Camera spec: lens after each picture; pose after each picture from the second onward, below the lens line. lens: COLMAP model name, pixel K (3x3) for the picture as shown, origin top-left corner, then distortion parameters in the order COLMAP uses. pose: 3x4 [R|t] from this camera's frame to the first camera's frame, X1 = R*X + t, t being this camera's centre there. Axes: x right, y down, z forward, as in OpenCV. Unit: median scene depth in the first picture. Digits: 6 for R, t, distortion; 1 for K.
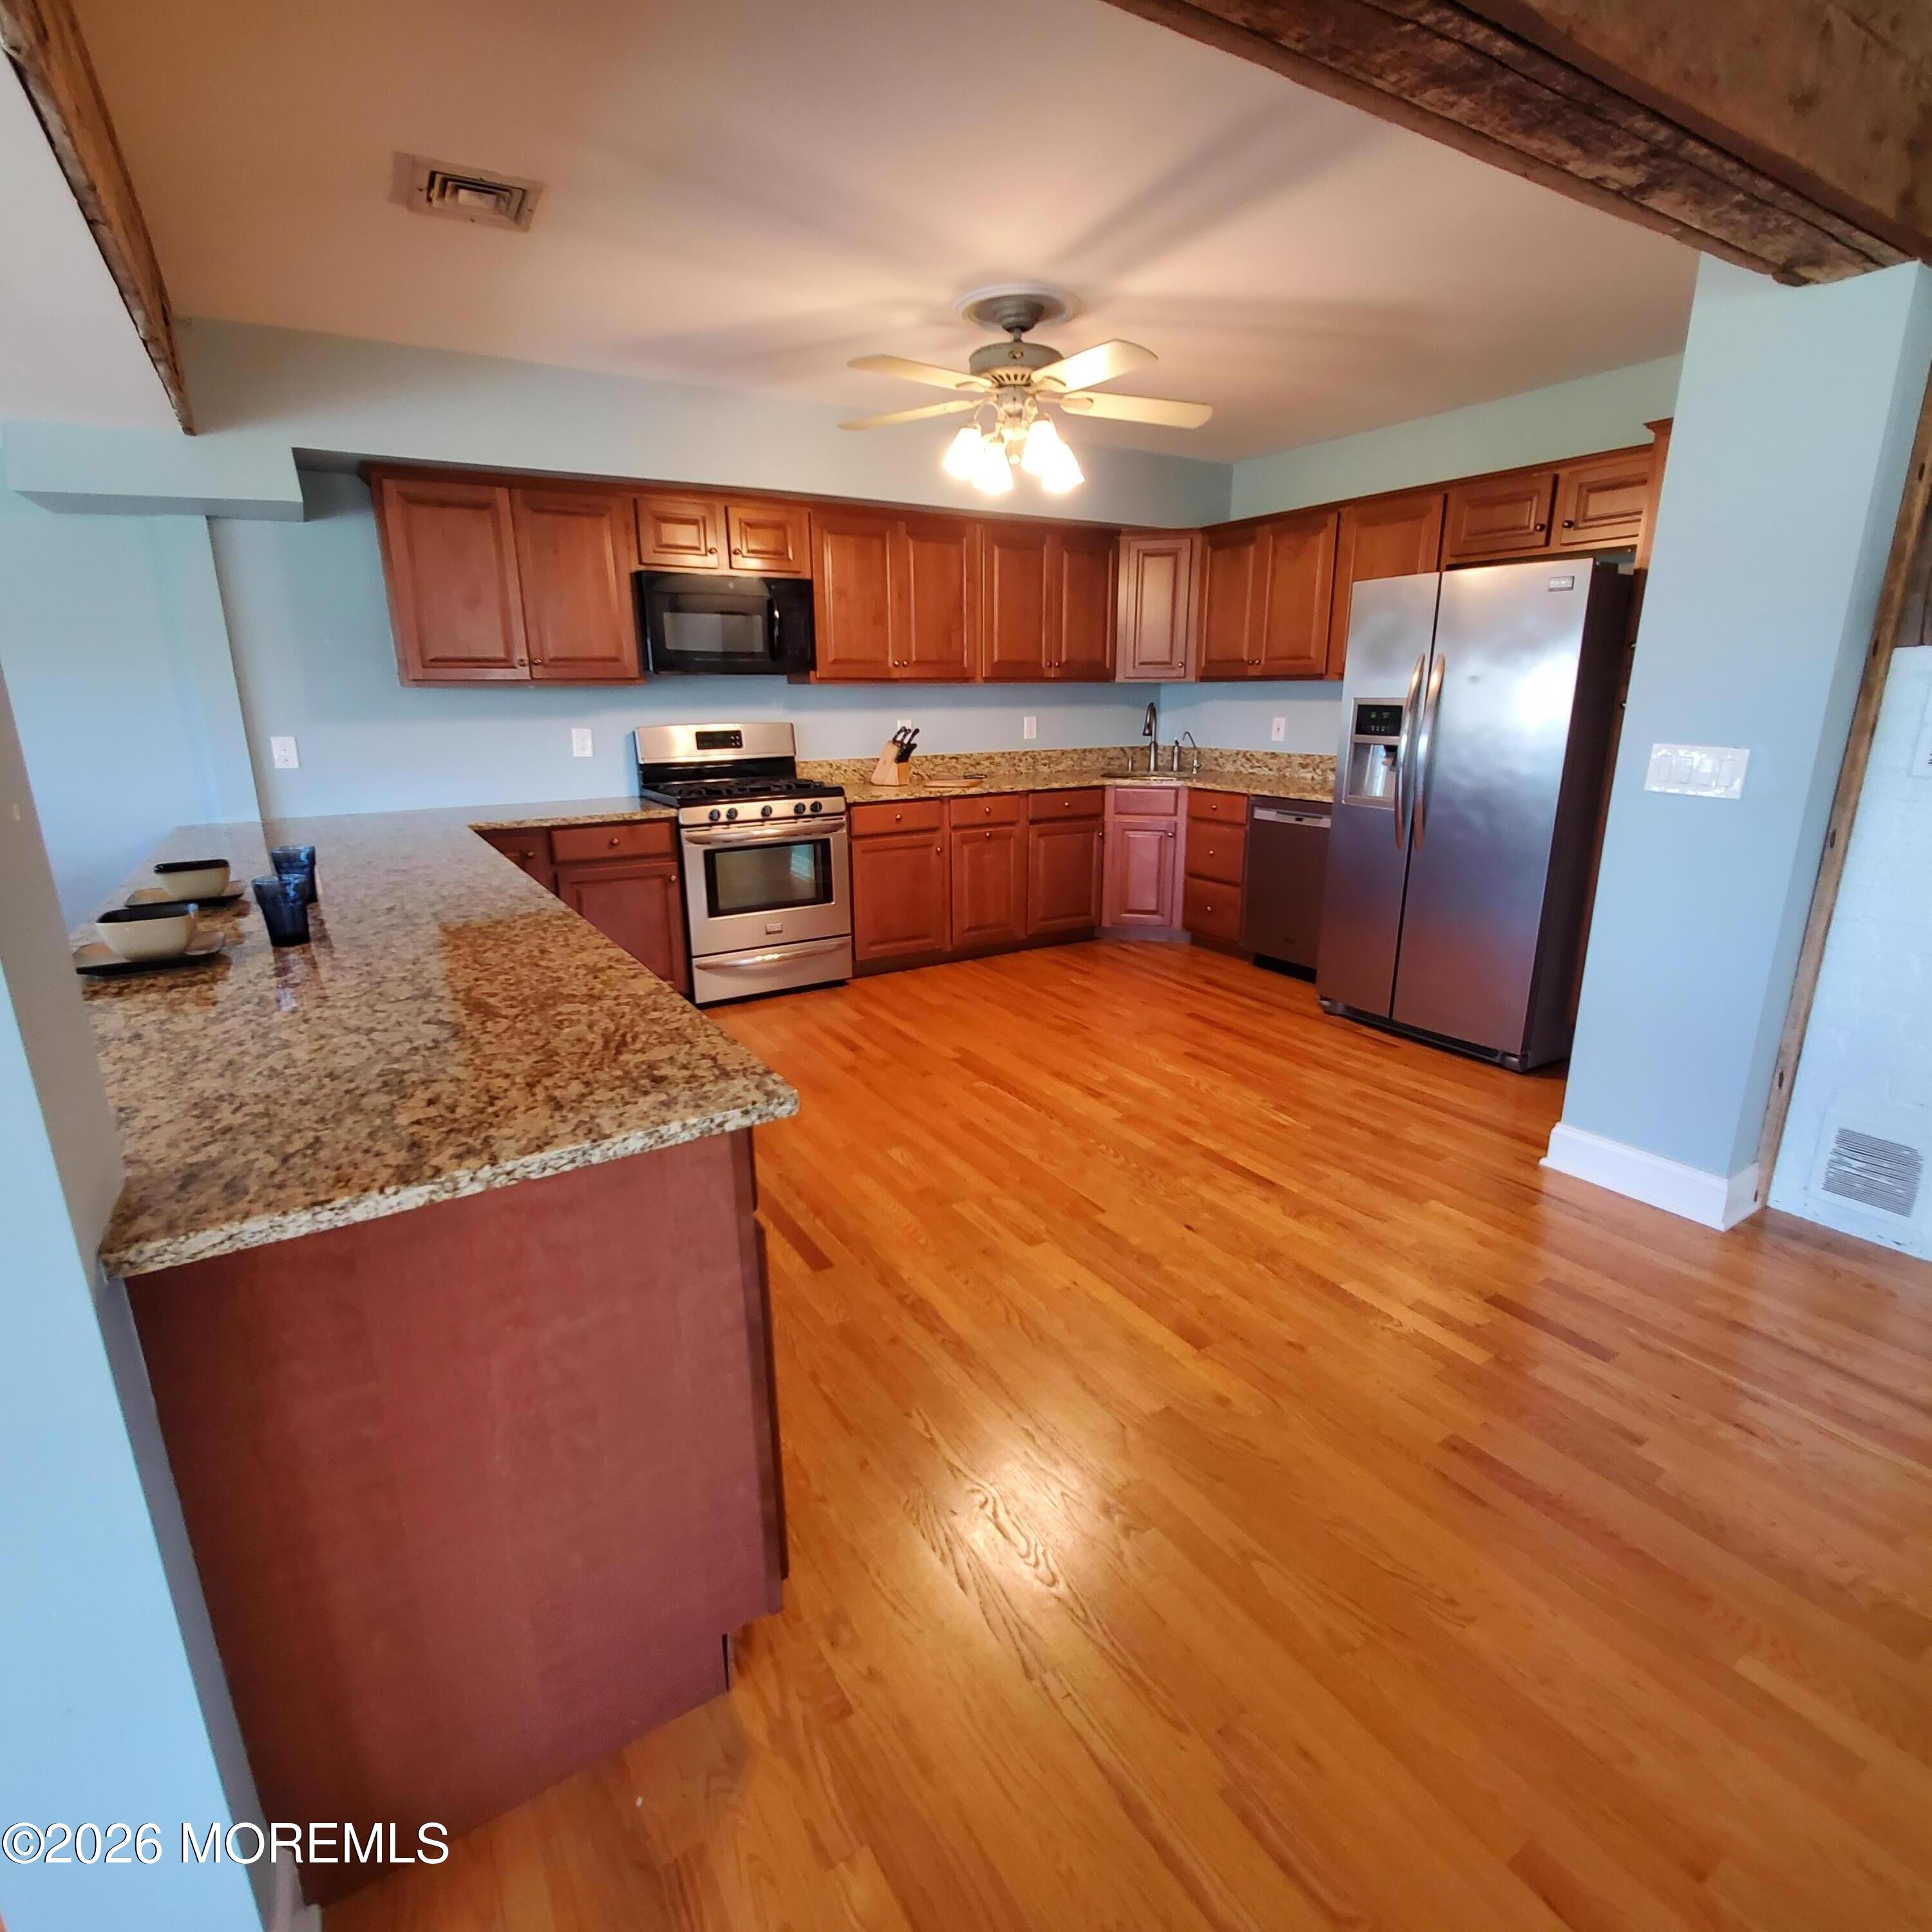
lens RADIAL K [[1036.0, 0, 970.2], [0, 1036.0, 971.7], [0, 0, 1]] dist [-0.005382, 0.002616]
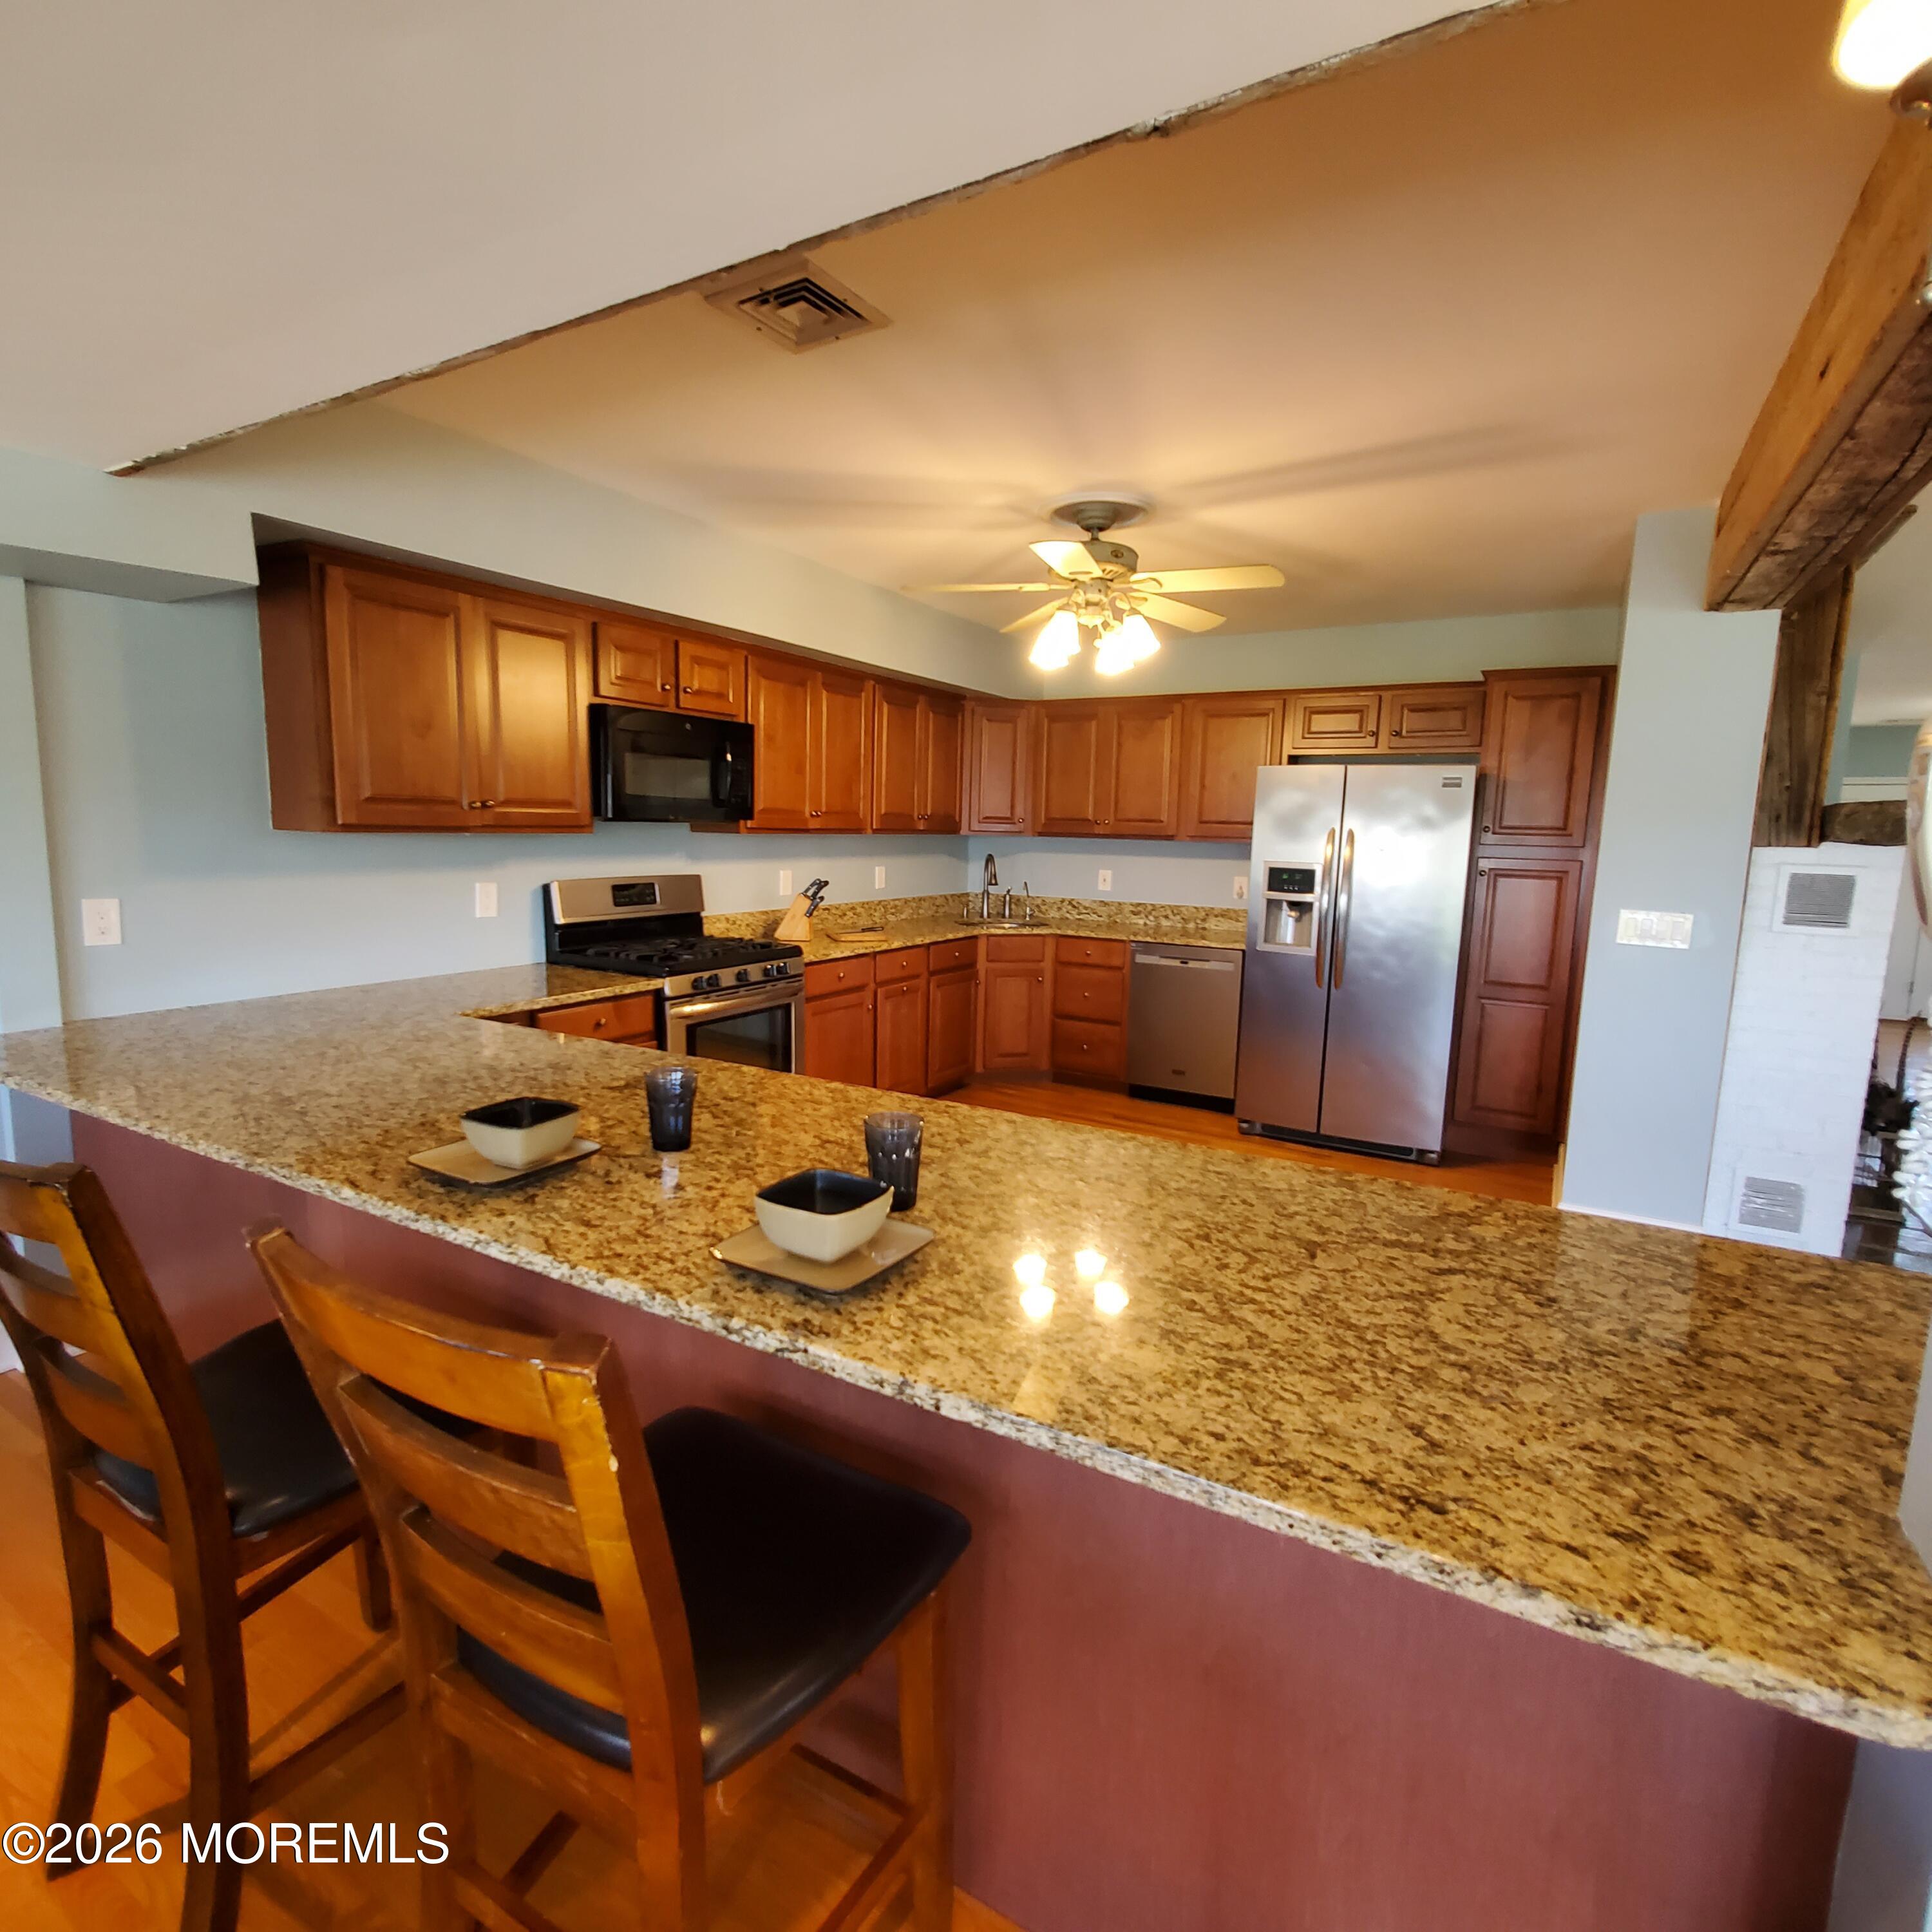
lens RADIAL K [[1036.0, 0, 975.4], [0, 1036.0, 965.0], [0, 0, 1]] dist [-0.005382, 0.002616]
pose [[0.877325, -0.035767, 0.478563, -0.469660], [0.096231, 0.990076, -0.102417, -0.057796], [-0.470150, 0.135906, 0.872060, 0.142176]]
